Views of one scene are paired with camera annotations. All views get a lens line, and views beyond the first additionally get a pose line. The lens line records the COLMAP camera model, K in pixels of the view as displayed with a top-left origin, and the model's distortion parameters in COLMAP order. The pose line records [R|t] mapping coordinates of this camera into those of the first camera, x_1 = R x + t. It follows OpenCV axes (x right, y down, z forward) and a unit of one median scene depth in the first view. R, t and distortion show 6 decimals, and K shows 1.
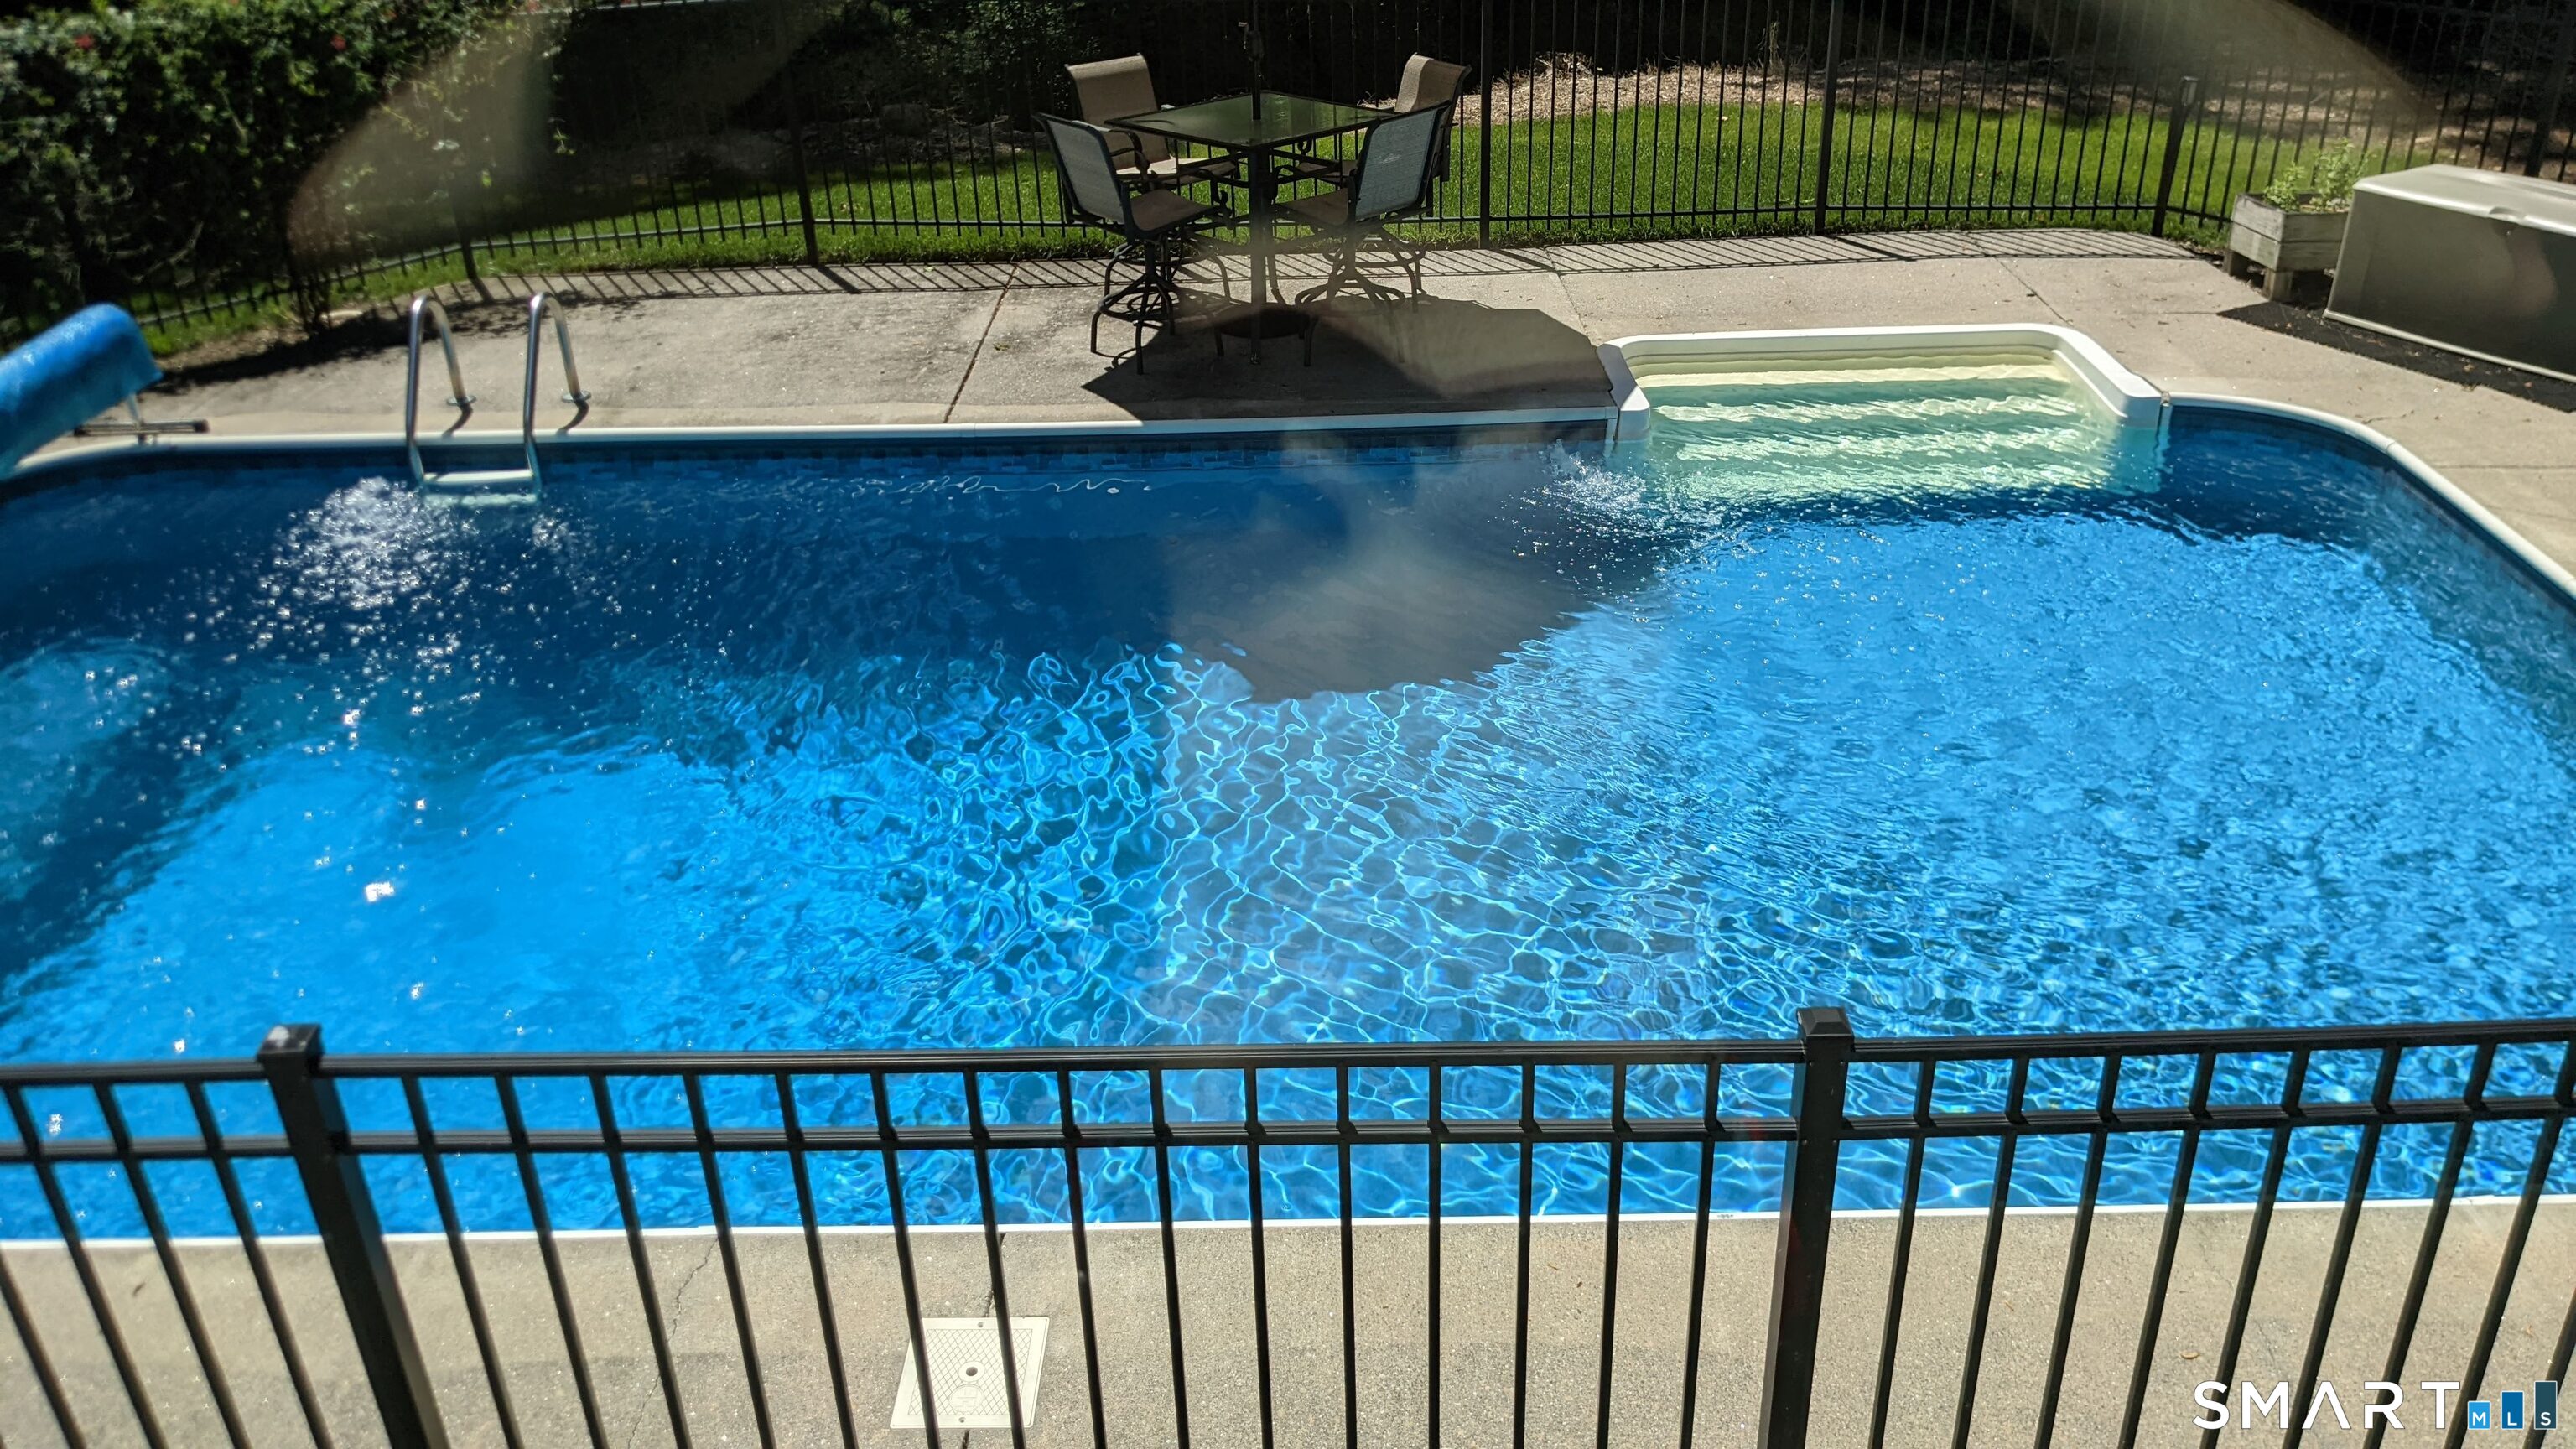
lens RADIAL K [[2043.5, 0, 1283.8], [0, 2043.5, 711.3], [0, 0, 1]] dist [0.051388, -0.084698]
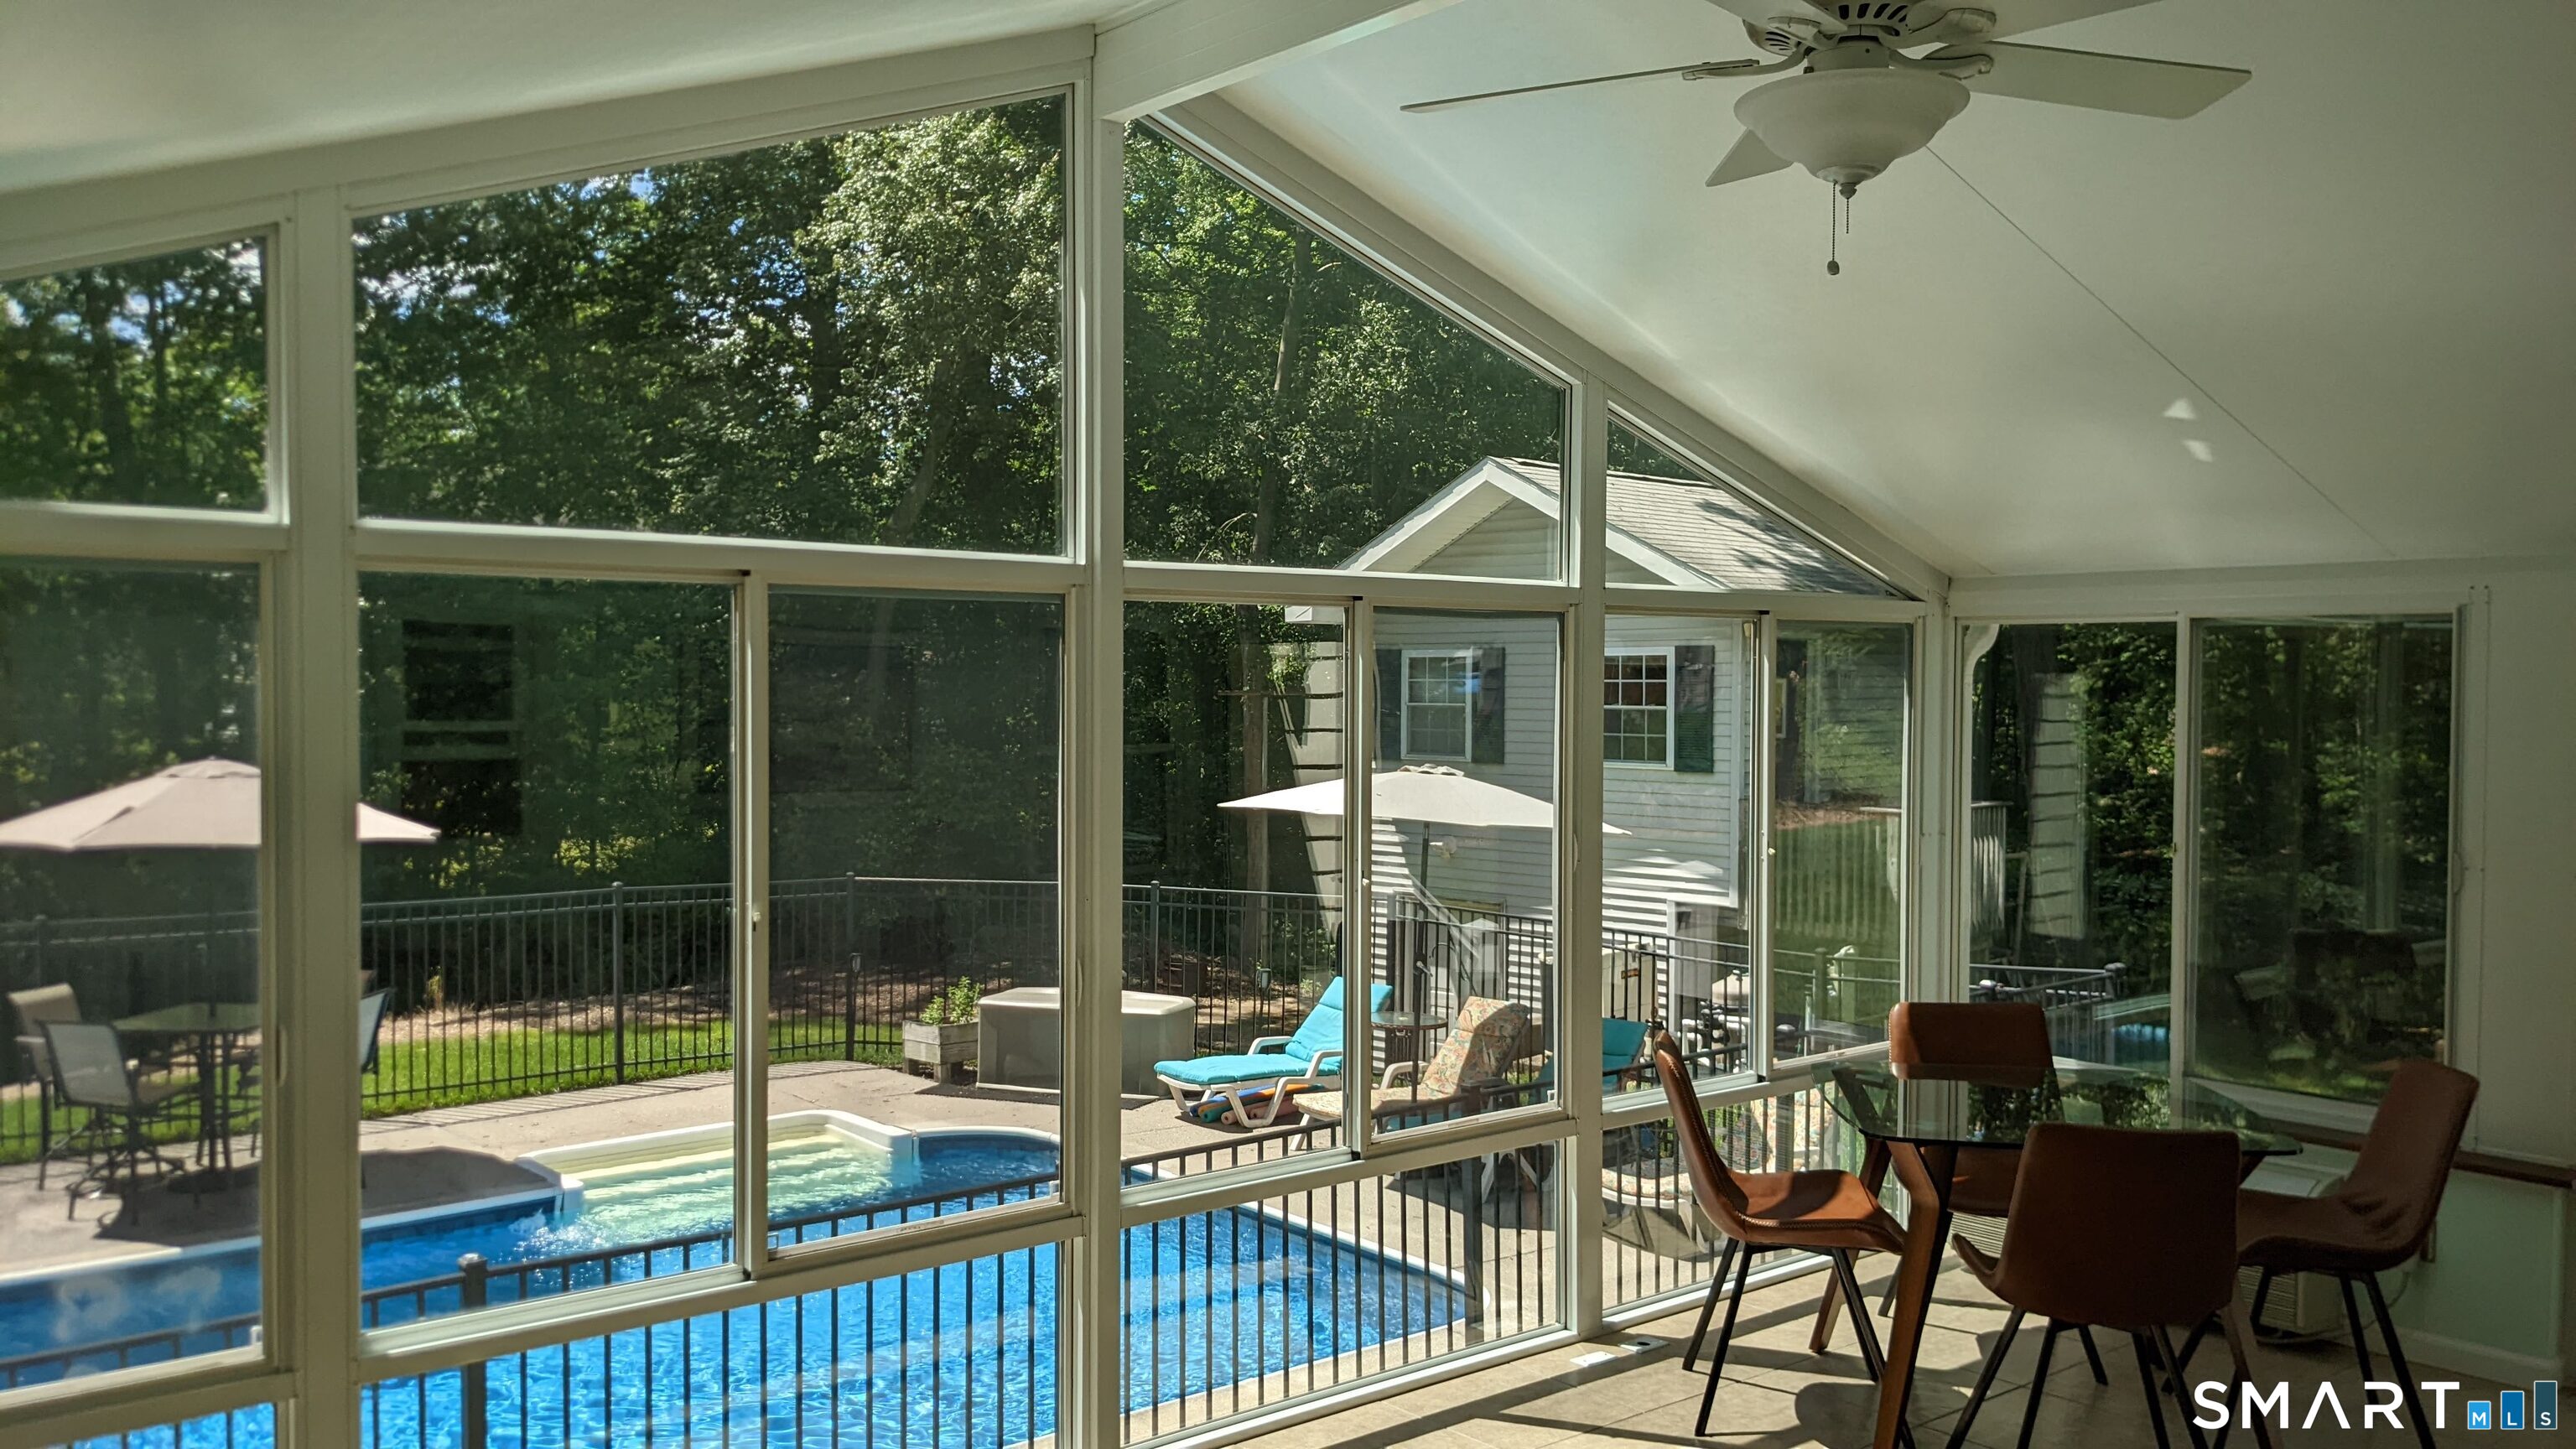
lens RADIAL K [[2043.5, 0, 1283.8], [0, 2043.5, 711.3], [0, 0, 1]] dist [0.051388, -0.084698]
pose [[0.772619, 0.014111, 0.634713, -0.287807], [0.271390, 0.896464, -0.350286, 0.151516], [-0.573940, 0.442893, 0.688795, -0.307828]]
